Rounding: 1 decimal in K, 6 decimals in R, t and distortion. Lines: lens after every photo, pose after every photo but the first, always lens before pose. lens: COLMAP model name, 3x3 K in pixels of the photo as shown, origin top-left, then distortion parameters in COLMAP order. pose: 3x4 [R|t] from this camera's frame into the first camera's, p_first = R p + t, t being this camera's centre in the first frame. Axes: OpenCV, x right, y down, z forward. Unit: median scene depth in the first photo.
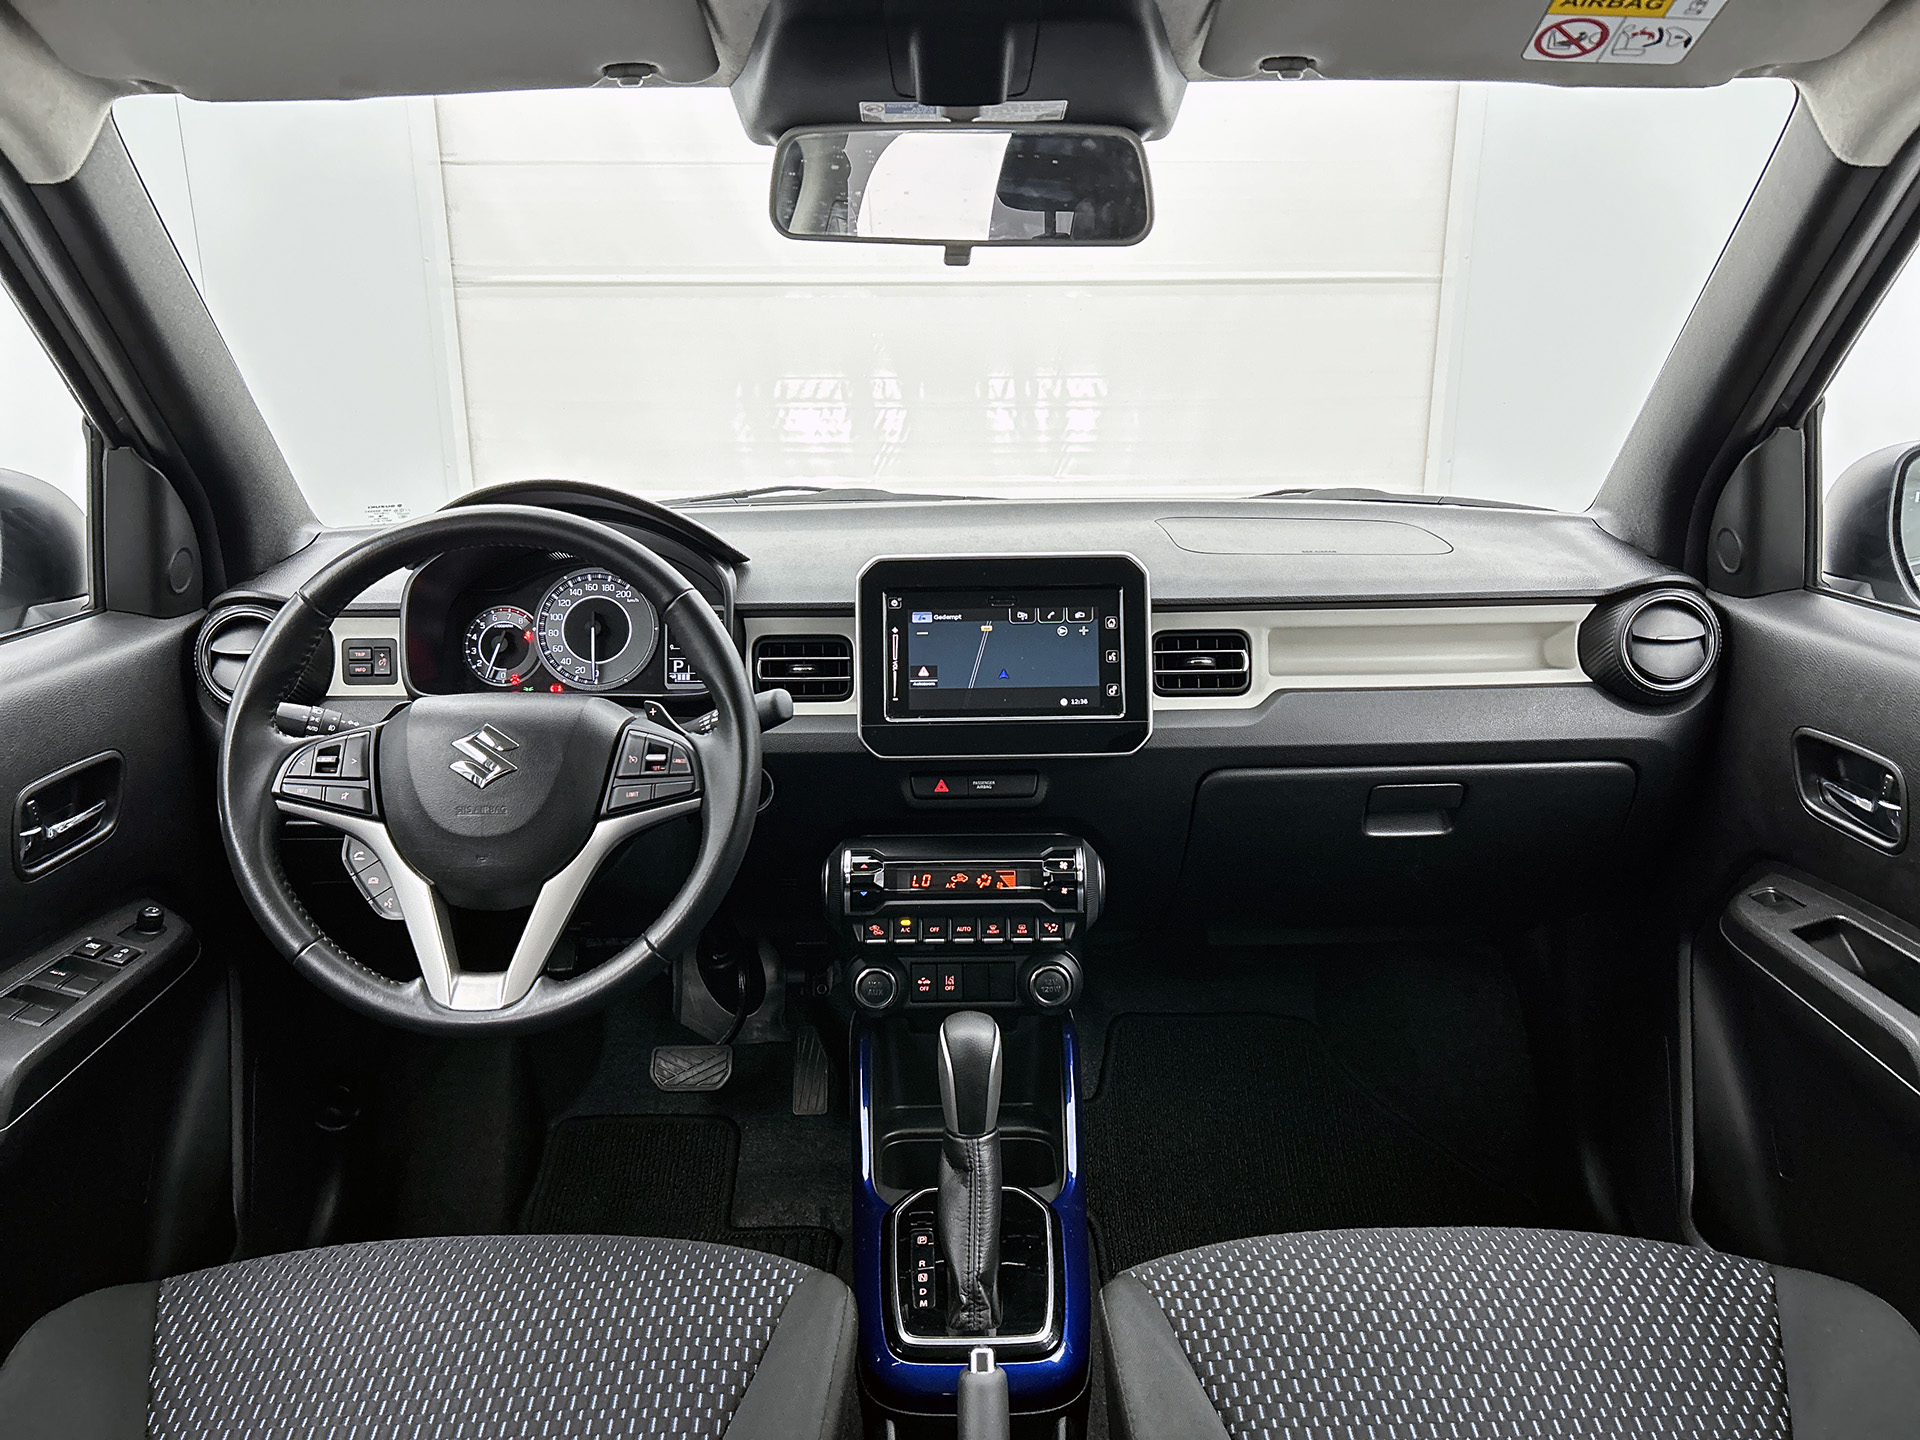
lens RADIAL K [[1457.3, 0, 964.5], [0, 1457.3, 701.0], [0, 0, 1]] dist [0.006312, -0.020088]
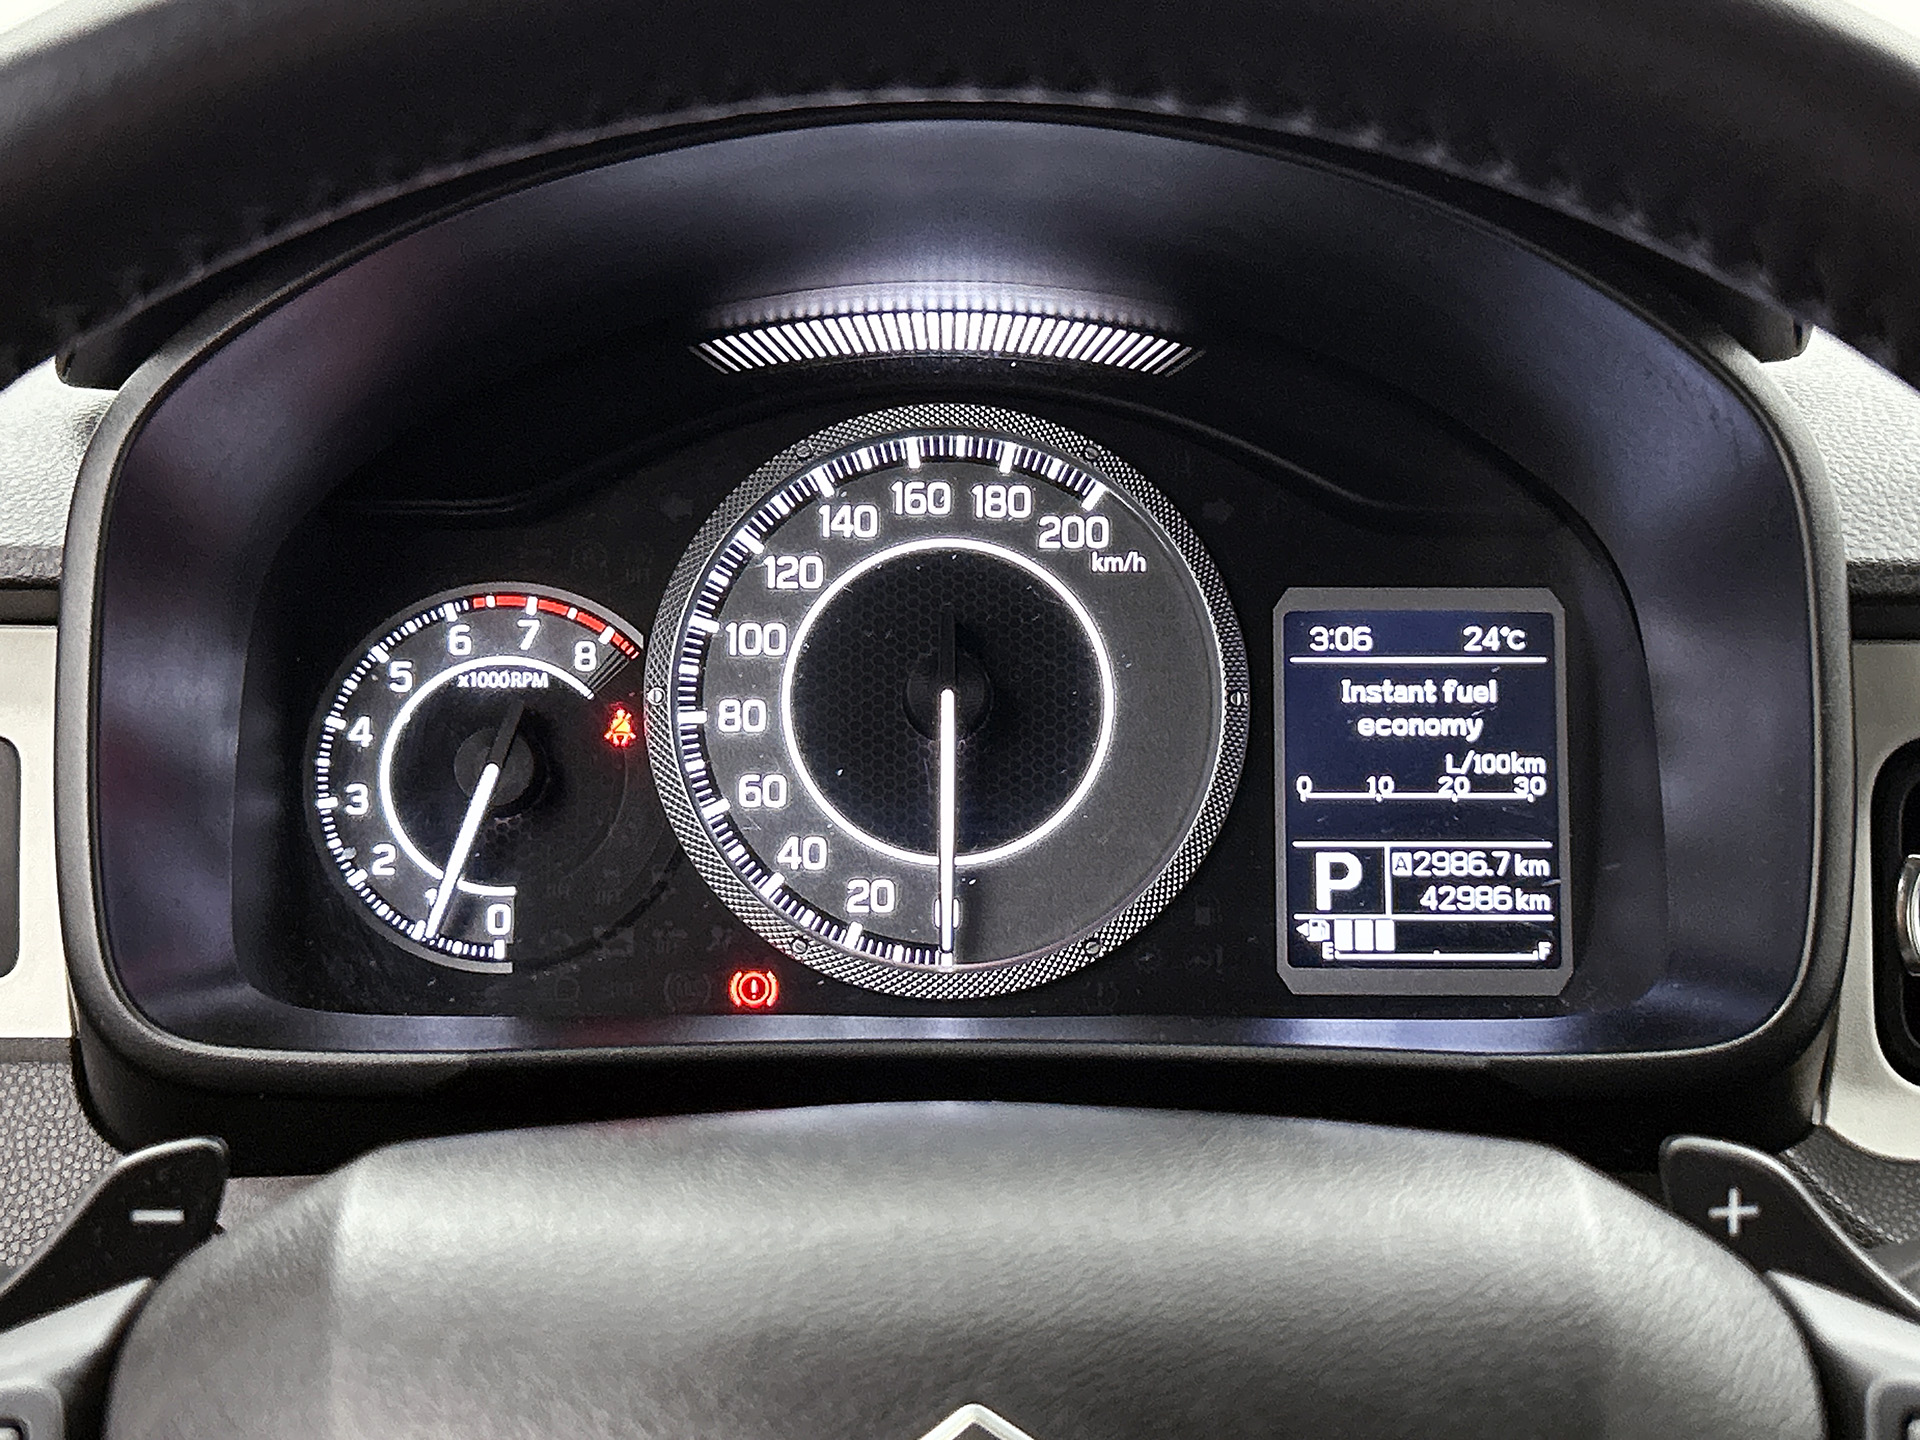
lens RADIAL K [[3063.3, 0, 963.9], [0, 3063.3, 719.9], [0, 0, 1]] dist [0.093340, 0.000000]
pose [[0.999738, 0.008112, 0.021416, -0.288350], [-0.007000, 0.998649, -0.051481, -0.026483], [-0.021805, 0.051317, 0.998444, 0.625488]]
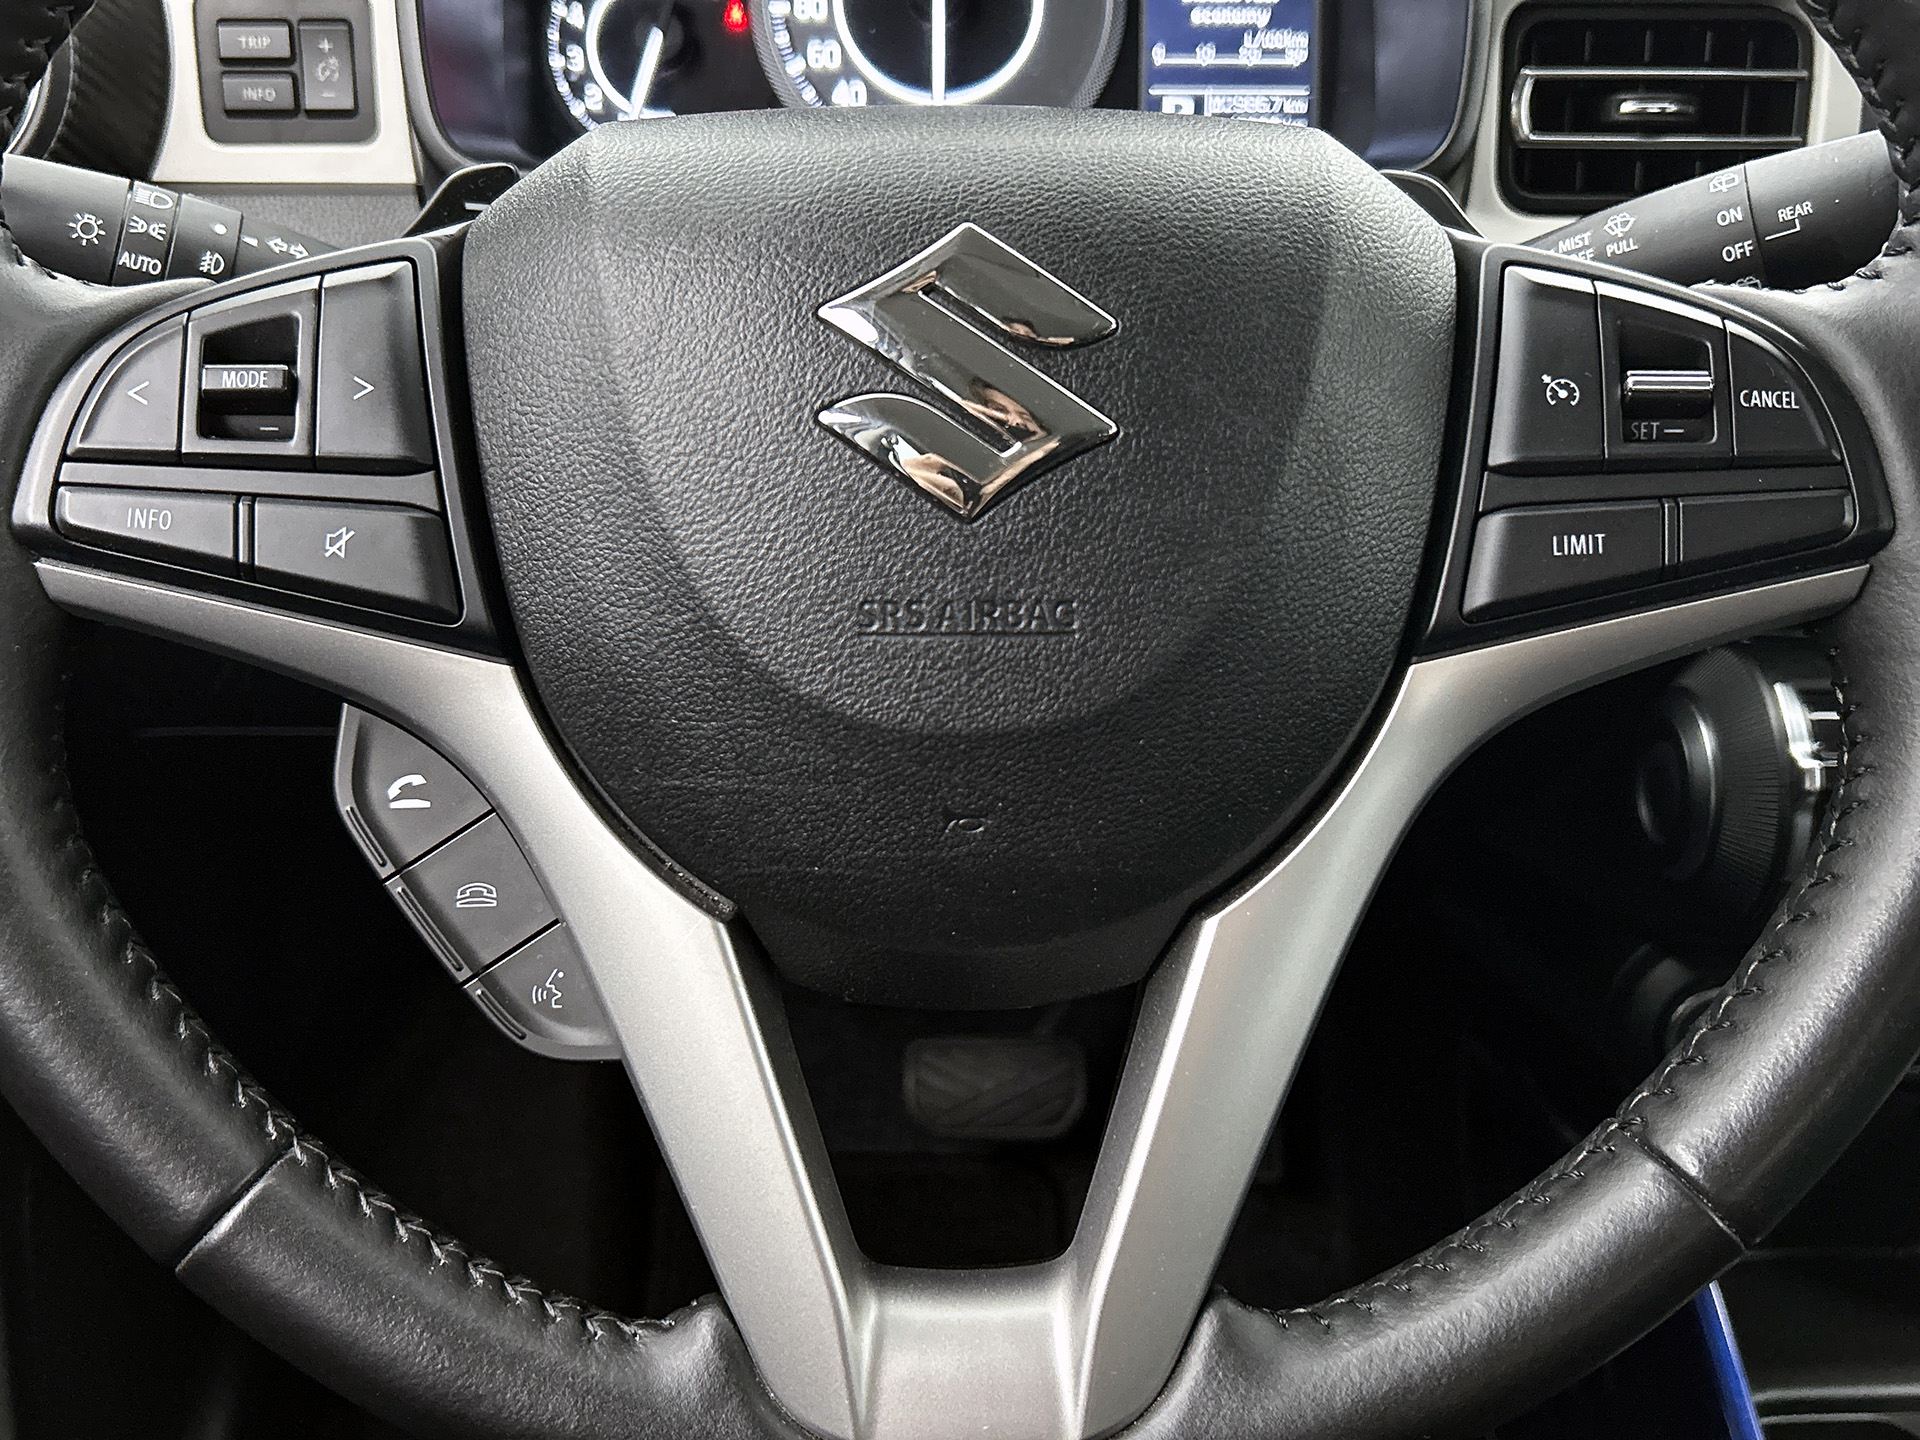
lens RADIAL K [[1844.8, 0, 947.9], [0, 1844.8, 725.6], [0, 0, 1]] dist [-0.036198, 0.000000]
pose [[0.999516, 0.003458, 0.030923, -0.292030], [-0.010014, 0.976683, 0.214452, 0.026553], [-0.029461, -0.214657, 0.976245, 0.613770]]
